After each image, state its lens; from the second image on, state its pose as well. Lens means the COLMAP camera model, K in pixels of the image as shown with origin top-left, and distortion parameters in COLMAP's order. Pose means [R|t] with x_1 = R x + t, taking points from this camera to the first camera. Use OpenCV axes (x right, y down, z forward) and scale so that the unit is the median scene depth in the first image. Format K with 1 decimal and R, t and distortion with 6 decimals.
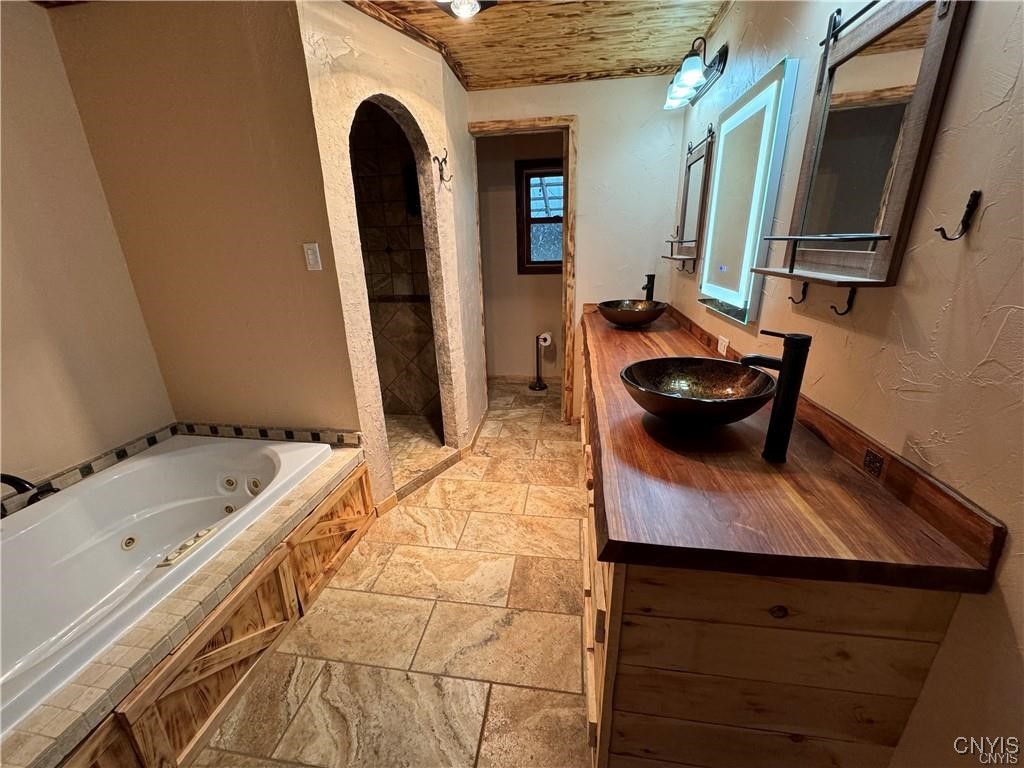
lens RADIAL K [[406.0, 0, 512.0], [0, 406.0, 384.0], [0, 0, 1]] dist [-0.002459, 0.000158]
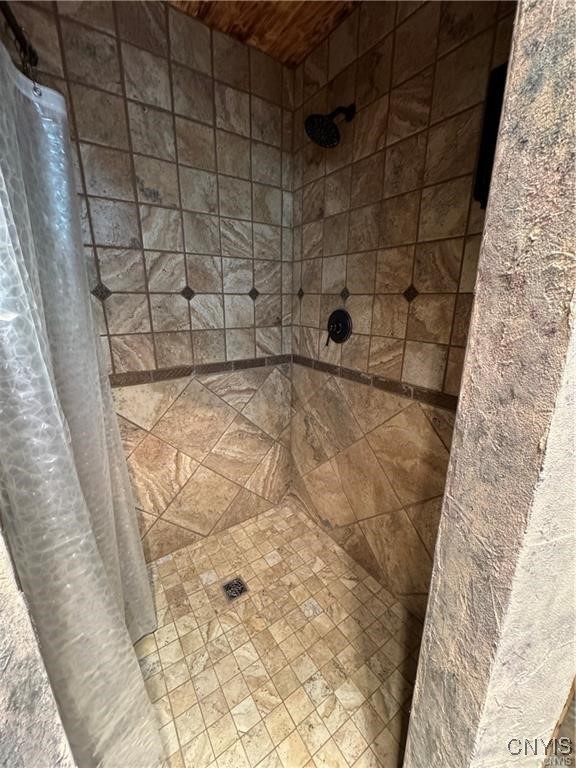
lens RADIAL K [[304.5, 0, 288.0], [0, 304.5, 384.0], [0, 0, 1]] dist [-0.002459, 0.000158]
pose [[0.682126, 0.228337, -0.694670, -0.146131], [-0.255934, 0.964459, 0.065703, -0.244731], [0.684983, 0.132972, 0.716322, 0.755668]]
